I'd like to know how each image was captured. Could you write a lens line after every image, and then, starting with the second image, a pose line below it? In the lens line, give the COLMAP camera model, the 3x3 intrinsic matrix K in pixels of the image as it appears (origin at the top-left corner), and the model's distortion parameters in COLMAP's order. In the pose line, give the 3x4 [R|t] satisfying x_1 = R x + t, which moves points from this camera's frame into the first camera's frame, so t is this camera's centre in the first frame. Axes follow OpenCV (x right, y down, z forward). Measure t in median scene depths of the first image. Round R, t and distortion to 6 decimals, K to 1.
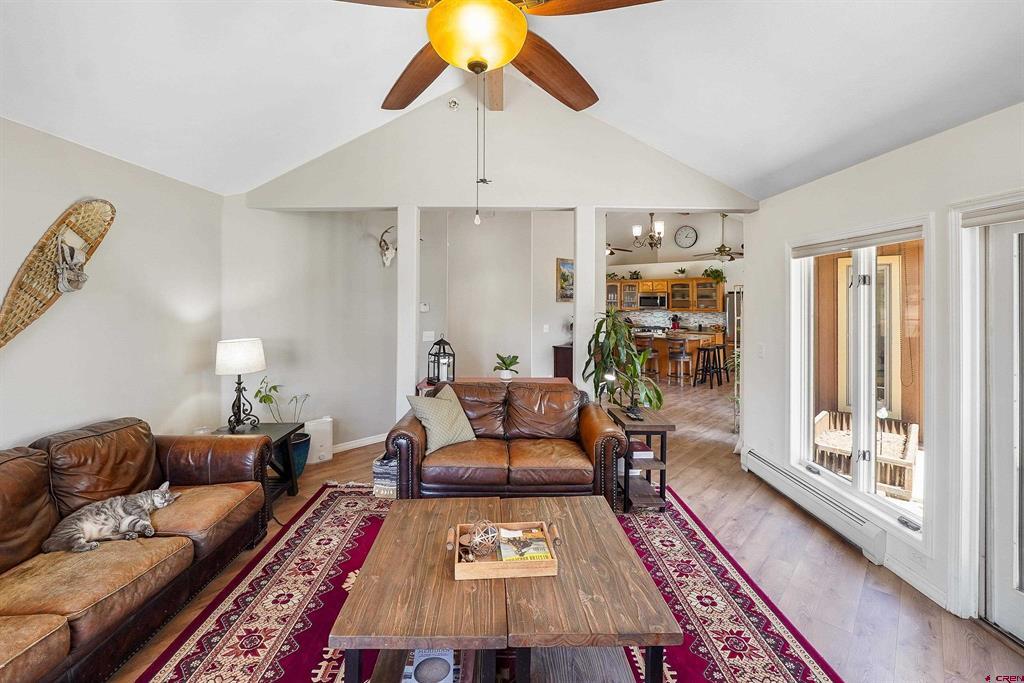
lens RADIAL K [[441.6, 0, 506.8], [0, 441.6, 297.9], [0, 0, 1]] dist [0.001825, 0.000384]
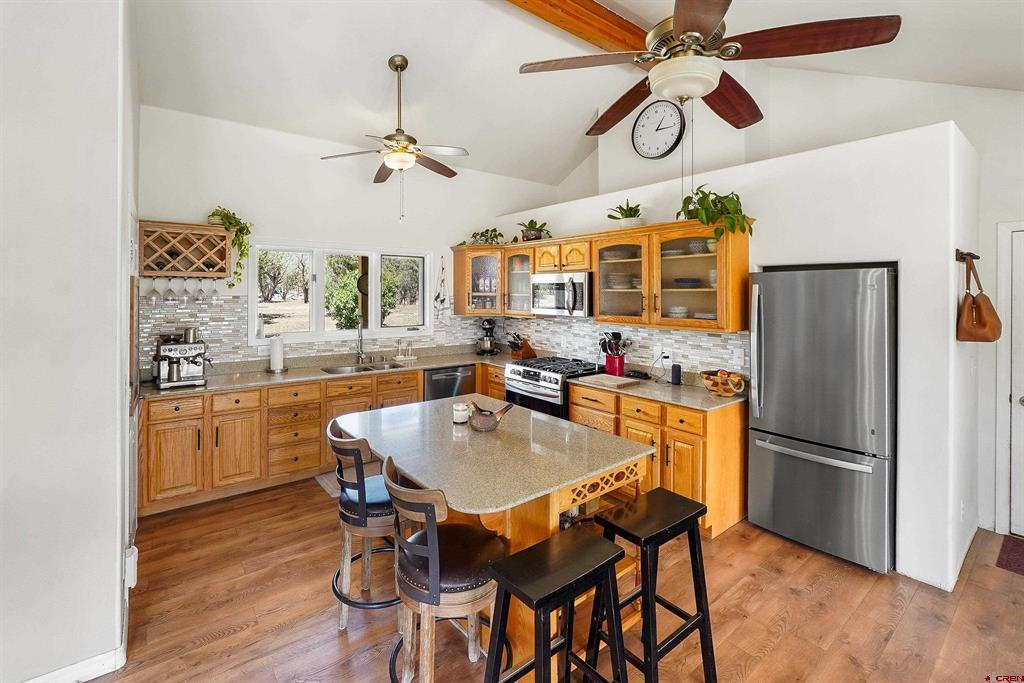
lens RADIAL K [[452.2, 0, 497.5], [0, 452.2, 289.4], [0, 0, 1]] dist [-0.013049, 0.000317]
pose [[0.988019, 0.002188, -0.154316, 0.358605], [-0.002650, 0.999993, -0.002785, 0.003819], [0.154309, 0.003161, 0.988018, 0.642938]]
